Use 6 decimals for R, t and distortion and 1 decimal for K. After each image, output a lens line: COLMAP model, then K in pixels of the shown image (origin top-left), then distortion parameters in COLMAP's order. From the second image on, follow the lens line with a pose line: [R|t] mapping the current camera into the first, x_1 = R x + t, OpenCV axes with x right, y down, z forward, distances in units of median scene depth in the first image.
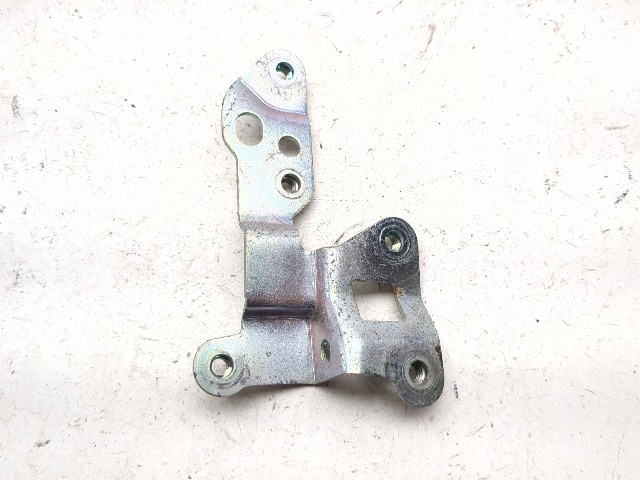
lens RADIAL K [[634.3, 0, 320.0], [0, 634.3, 240.0], [0, 0, 1]] dist [0.037128, -0.122705]
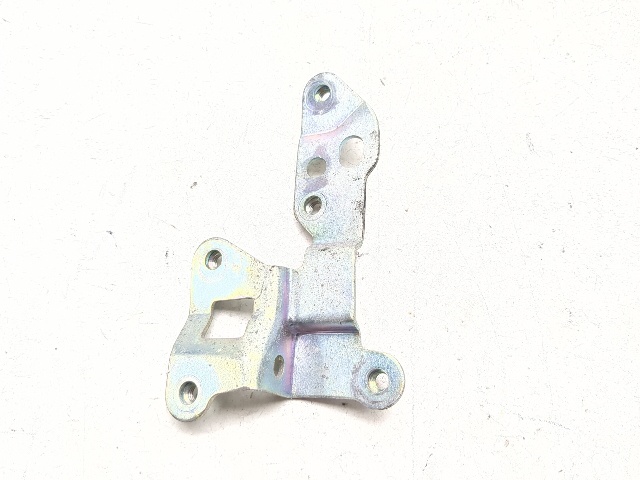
lens RADIAL K [[634.3, 0, 320.0], [0, 634.3, 240.0], [0, 0, 1]] dist [0.037128, -0.122705]
pose [[0.995195, 0.097517, 0.008830, -0.846448], [-0.097341, 0.995078, -0.018570, -0.003604], [-0.010598, 0.017621, 0.999789, -0.021680]]
